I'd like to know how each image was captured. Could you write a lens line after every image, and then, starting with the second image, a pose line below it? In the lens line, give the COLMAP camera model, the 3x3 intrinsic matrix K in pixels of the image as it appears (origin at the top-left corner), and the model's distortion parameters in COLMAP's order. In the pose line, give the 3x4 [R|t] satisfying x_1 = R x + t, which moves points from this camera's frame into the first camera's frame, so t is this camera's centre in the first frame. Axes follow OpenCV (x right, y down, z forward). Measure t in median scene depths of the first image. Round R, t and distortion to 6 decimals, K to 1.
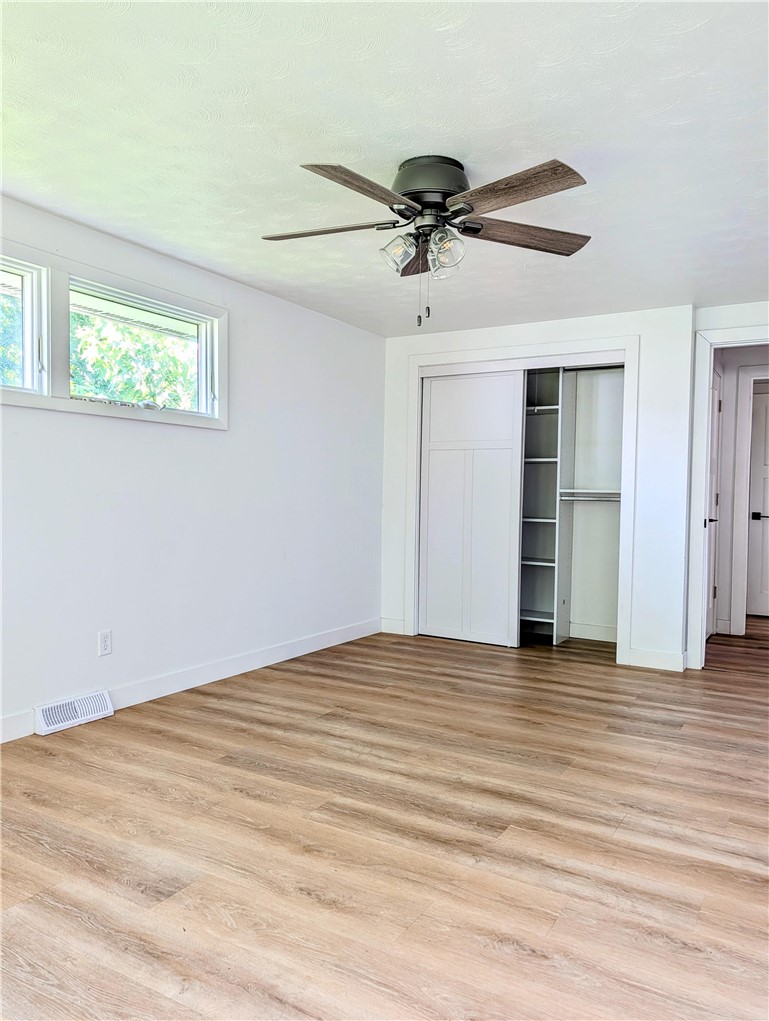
lens RADIAL K [[730.0, 0, 377.1], [0, 730.0, 510.8], [0, 0, 1]] dist [0.013811, -0.016367]
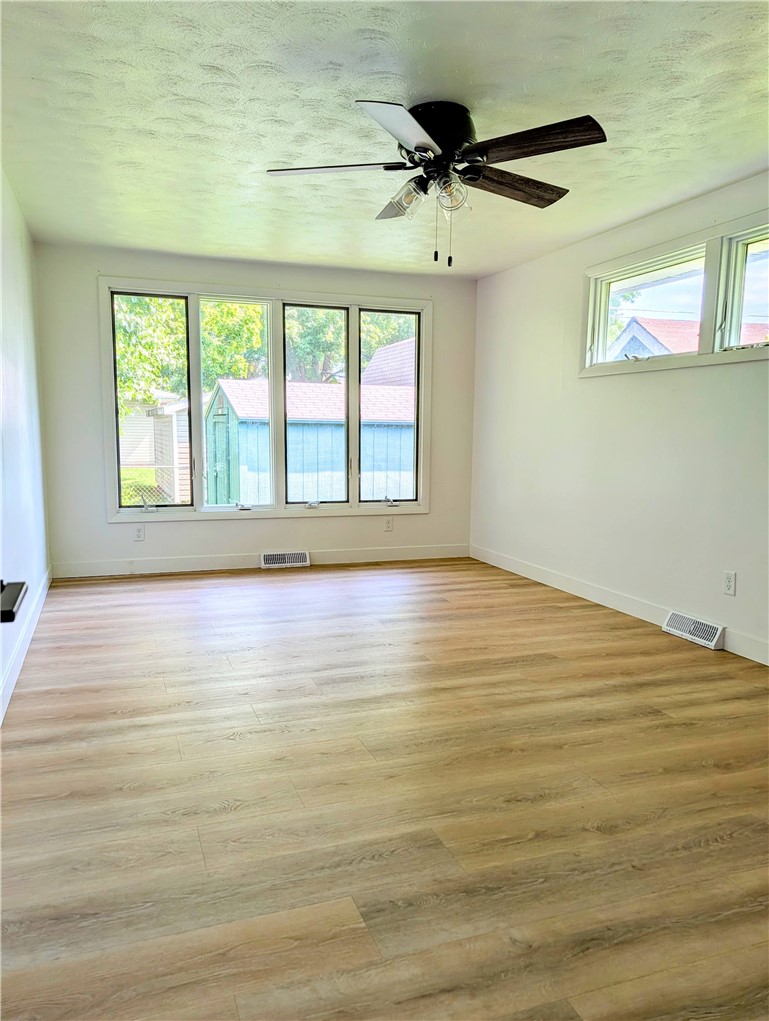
lens RADIAL K [[730.0, 0, 377.5], [0, 730.0, 517.1], [0, 0, 1]] dist [0.013811, -0.016367]
pose [[-0.621098, 0.072399, -0.780382, 0.807148], [-0.038809, 0.991661, 0.122888, -0.022633], [0.782772, 0.106612, -0.613109, 1.345313]]
